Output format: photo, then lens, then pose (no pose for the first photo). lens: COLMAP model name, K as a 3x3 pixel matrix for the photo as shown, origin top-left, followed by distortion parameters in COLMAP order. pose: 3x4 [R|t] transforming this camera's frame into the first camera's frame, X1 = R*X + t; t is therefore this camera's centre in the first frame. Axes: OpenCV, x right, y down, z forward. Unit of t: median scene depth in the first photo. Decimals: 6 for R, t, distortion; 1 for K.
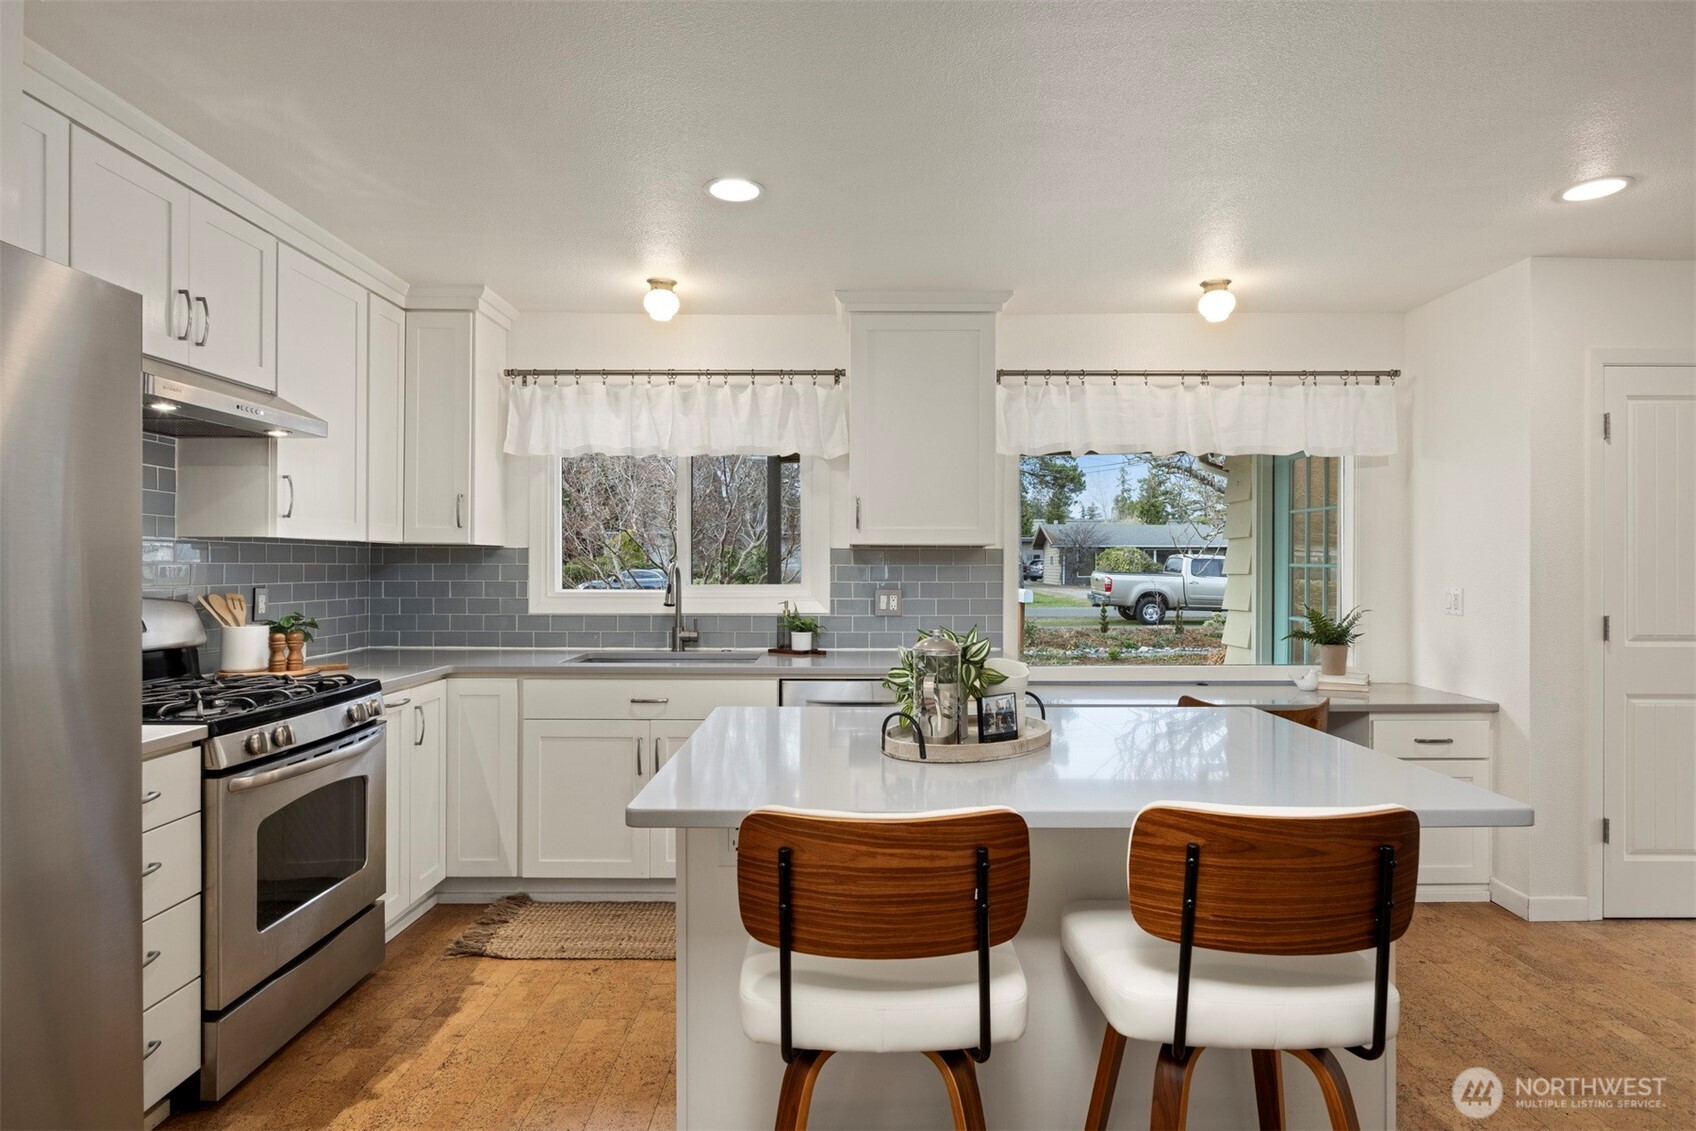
lens RADIAL K [[892.8, 0, 848.6], [0, 892.8, 564.2], [0, 0, 1]] dist [-0.004591, -0.000931]
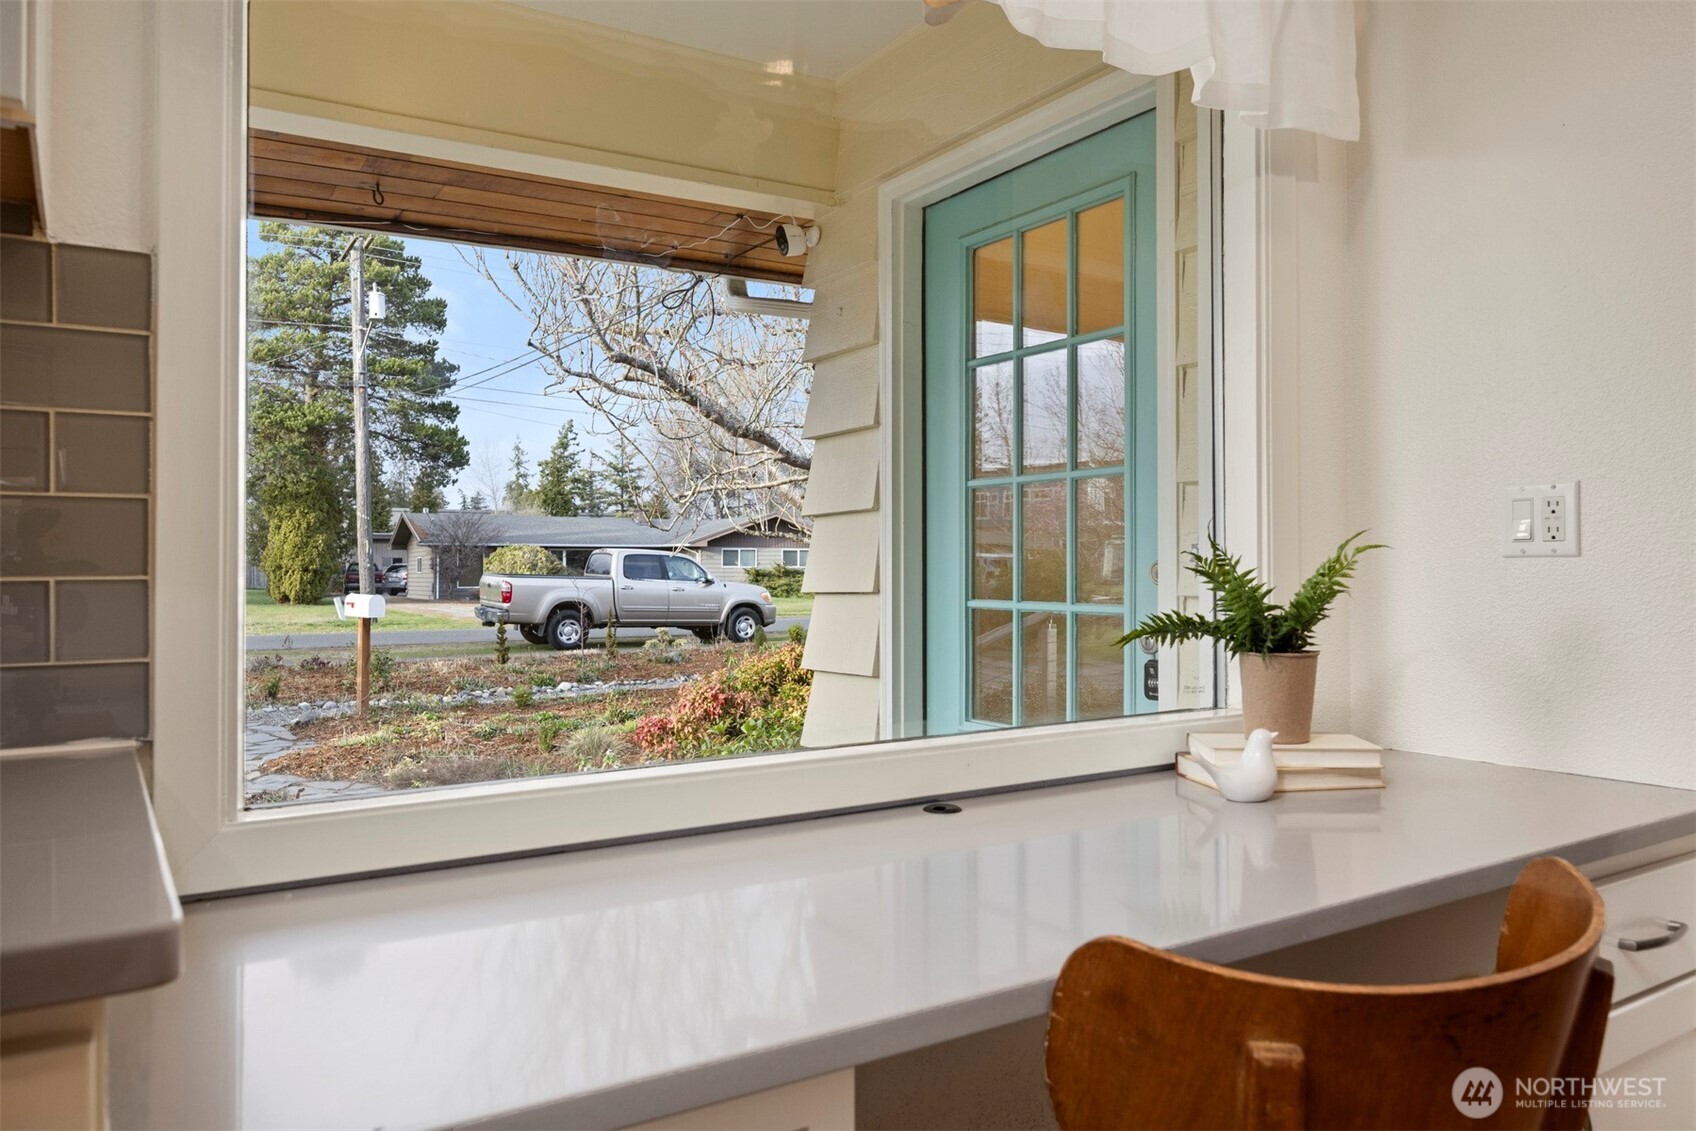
lens RADIAL K [[1181.1, 0, 848.0], [0, 1181.1, 565.5], [0, 0, 1]] dist [0.000415, -0.000270]
pose [[0.841240, -0.001715, 0.540660, 0.164565], [0.005940, 0.999964, -0.006070, 0.058168], [-0.540630, 0.008318, 0.841219, 0.699652]]
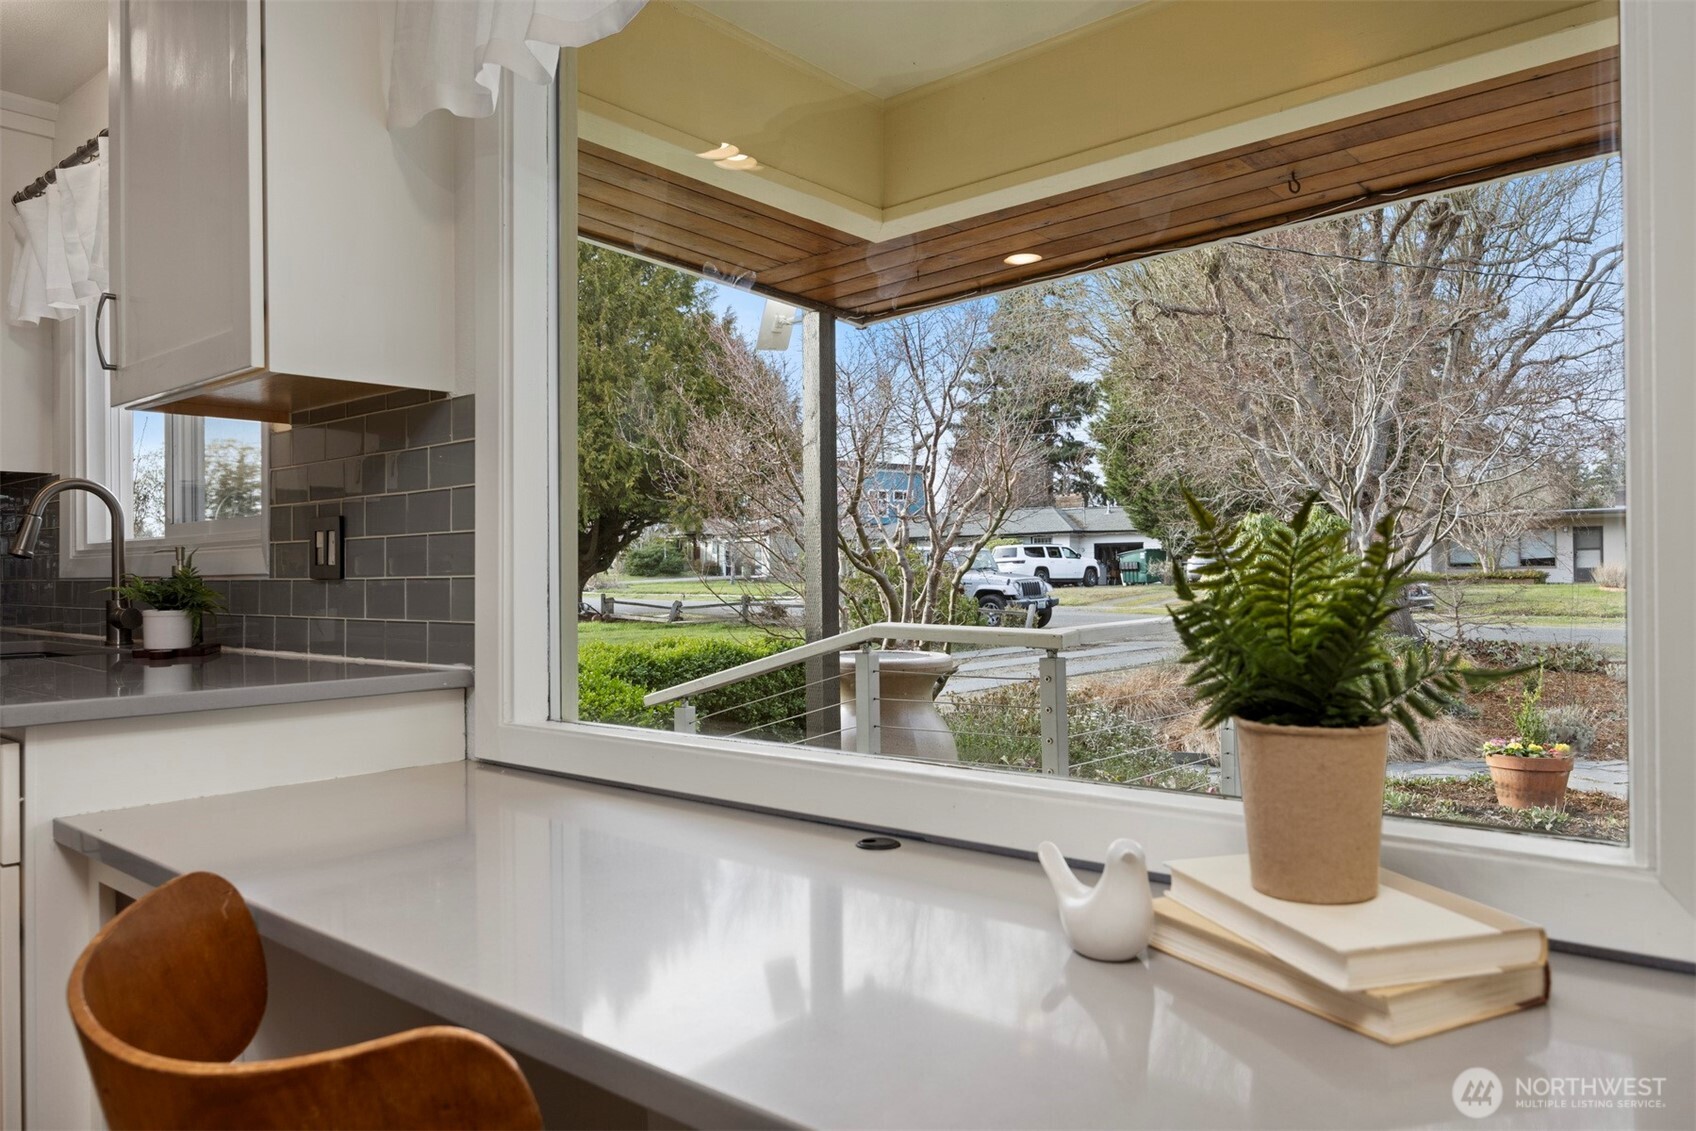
lens RADIAL K [[1178.9, 0, 854.8], [0, 1178.9, 561.5], [0, 0, 1]] dist [-0.000865, -0.000676]
pose [[0.759031, -0.014530, -0.650892, 0.616701], [0.010020, 0.999893, -0.010637, 0.059175], [0.650977, 0.001552, 0.759095, 0.751614]]
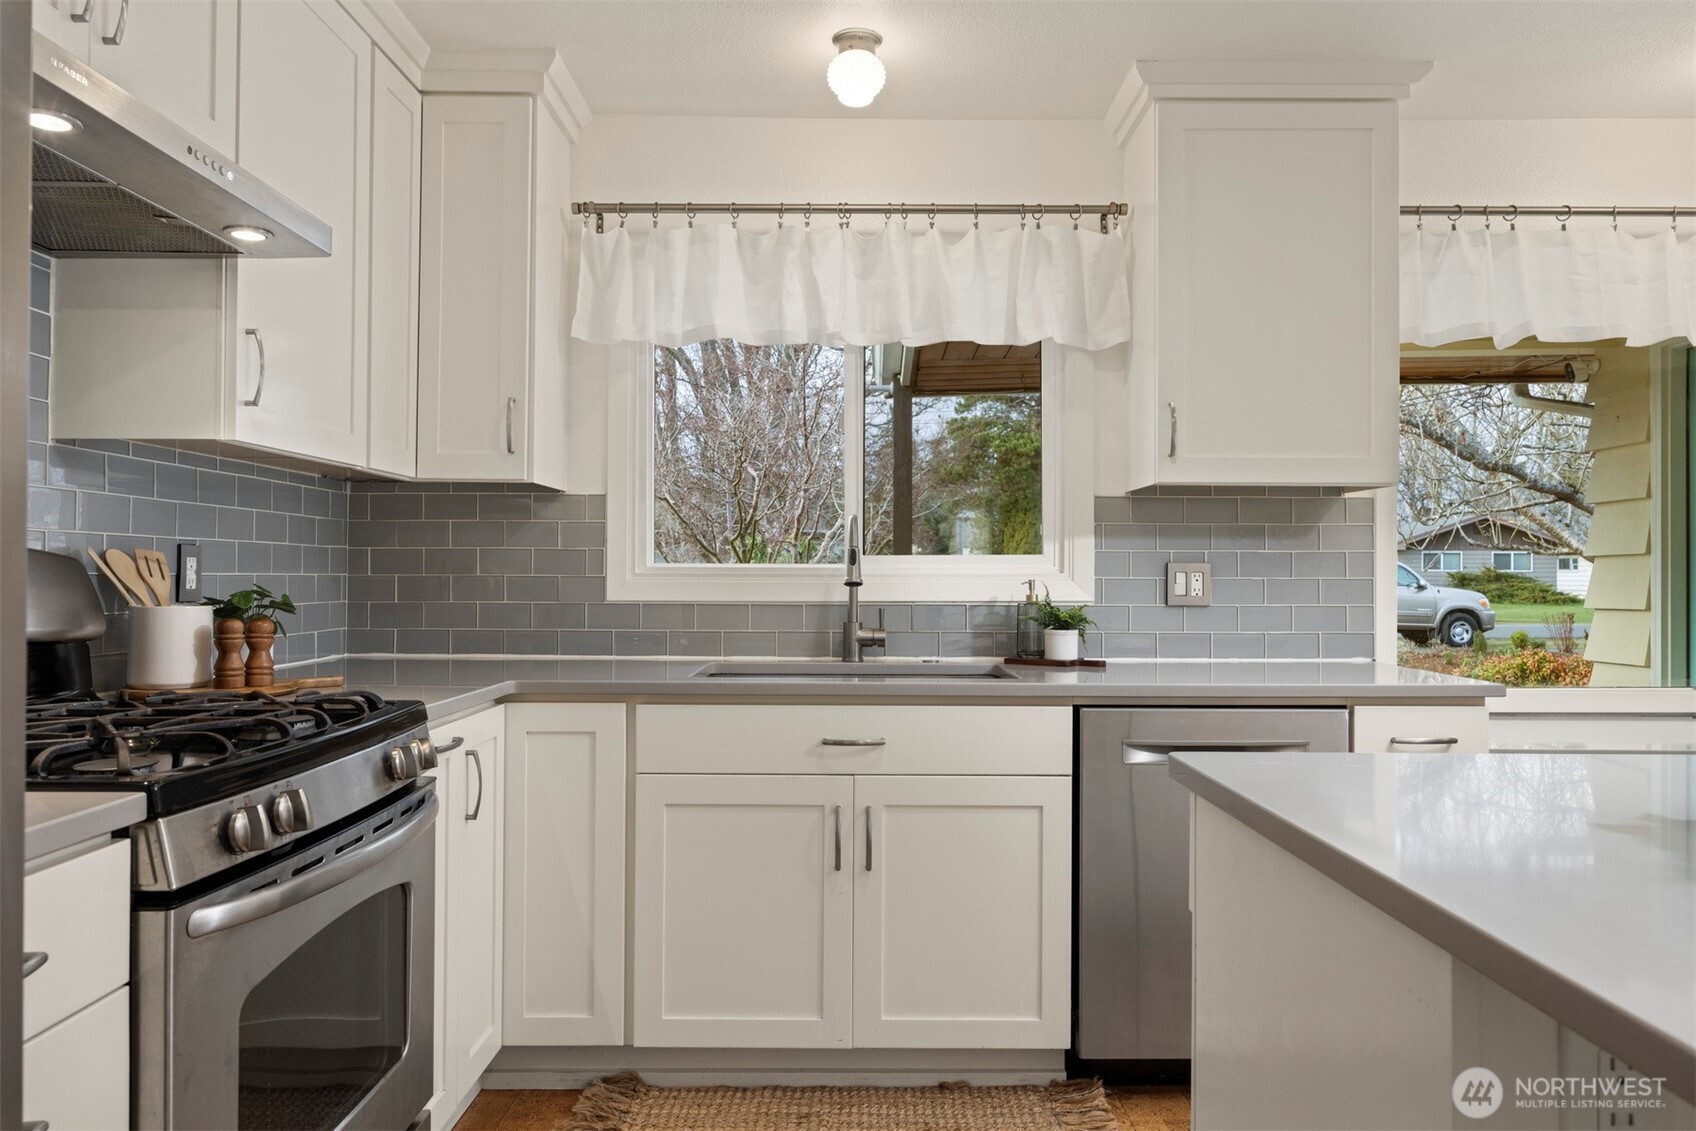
lens RADIAL K [[1118.2, 0, 848.0], [0, 1118.2, 565.5], [0, 0, 1]] dist [-0.001445, -0.002652]
pose [[0.999997, 0.001943, -0.001696, -0.193740], [-0.001956, 0.999967, -0.007833, 0.037226], [0.001680, 0.007836, 0.999968, 0.231634]]
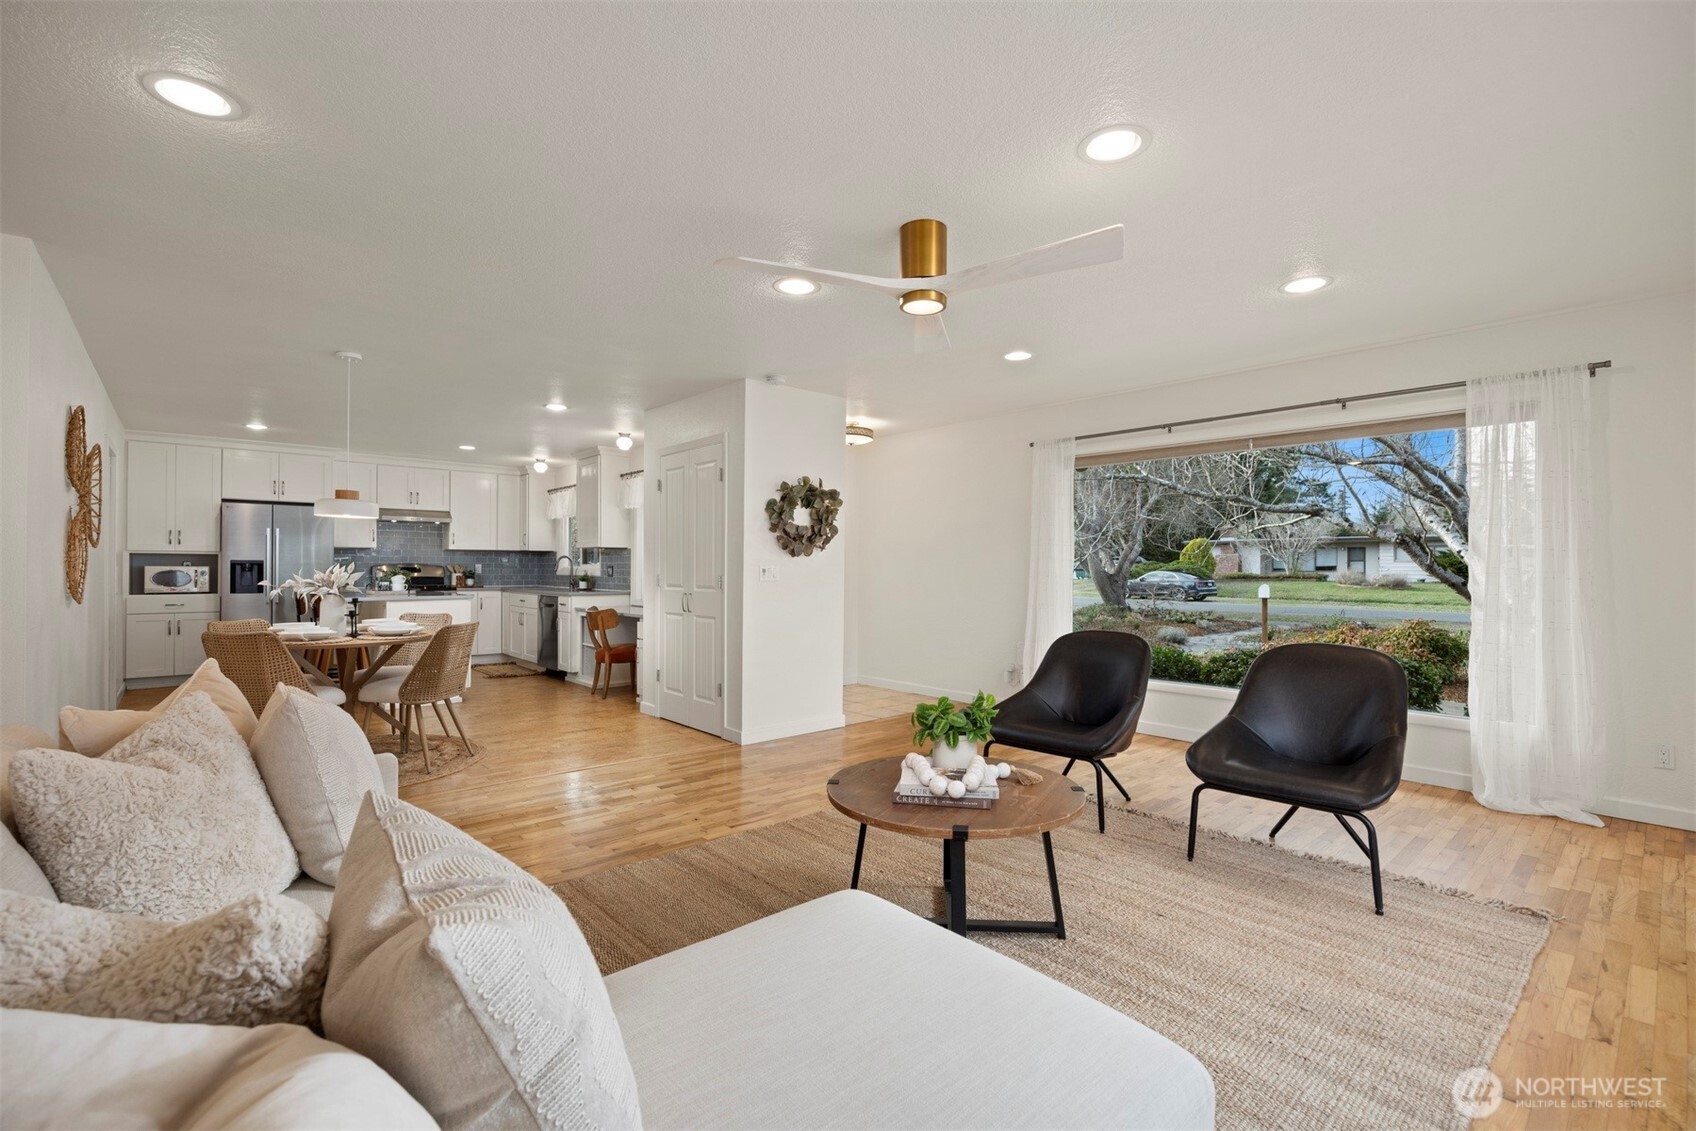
lens RADIAL K [[743.9, 0, 842.8], [0, 743.9, 561.8], [0, 0, 1]] dist [-0.006060, -0.000227]
pose [[0.659169, -0.006029, -0.751970, 2.064723], [-0.002147, 0.999949, -0.009899, 0.036717], [0.751991, 0.008139, 0.659123, 0.129237]]
